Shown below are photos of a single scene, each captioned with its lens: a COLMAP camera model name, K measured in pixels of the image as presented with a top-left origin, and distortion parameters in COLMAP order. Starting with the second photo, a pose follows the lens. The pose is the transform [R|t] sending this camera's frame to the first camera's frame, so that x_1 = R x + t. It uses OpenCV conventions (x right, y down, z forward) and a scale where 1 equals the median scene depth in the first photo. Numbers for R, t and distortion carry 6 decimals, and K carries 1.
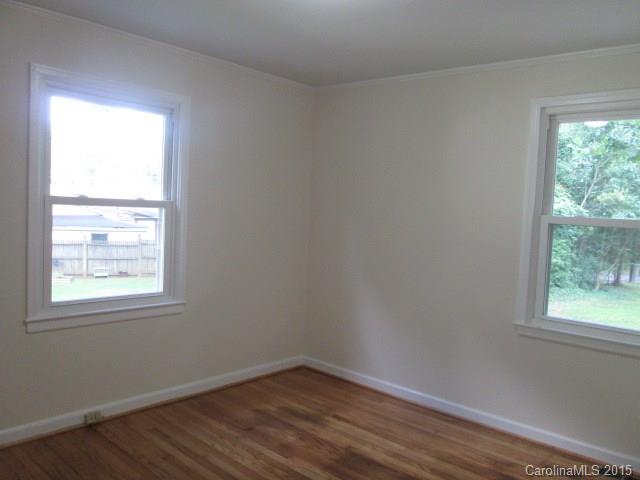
lens RADIAL K [[518.6, 0, 320.0], [0, 518.6, 240.0], [0, 0, 1]] dist [-0.005967, -0.000748]
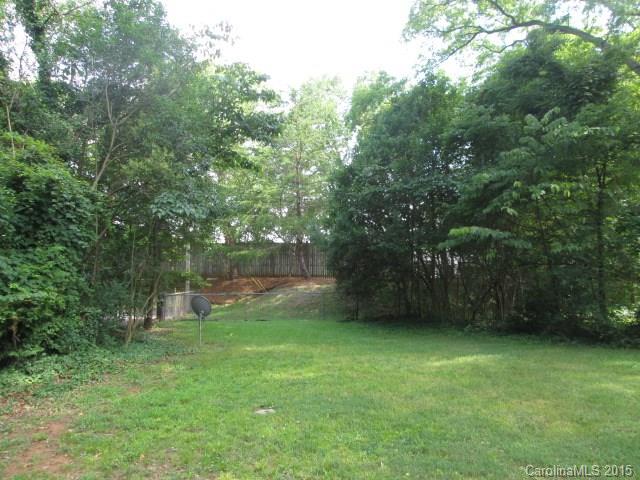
lens RADIAL K [[518.6, 0, 320.0], [0, 518.6, 240.0], [0, 0, 1]] dist [-0.005967, -0.000748]
pose [[0.619664, -0.016041, 0.784703, 0.250555], [0.079615, 0.995919, -0.042511, 0.029471], [-0.780819, 0.088817, 0.618412, 0.530732]]
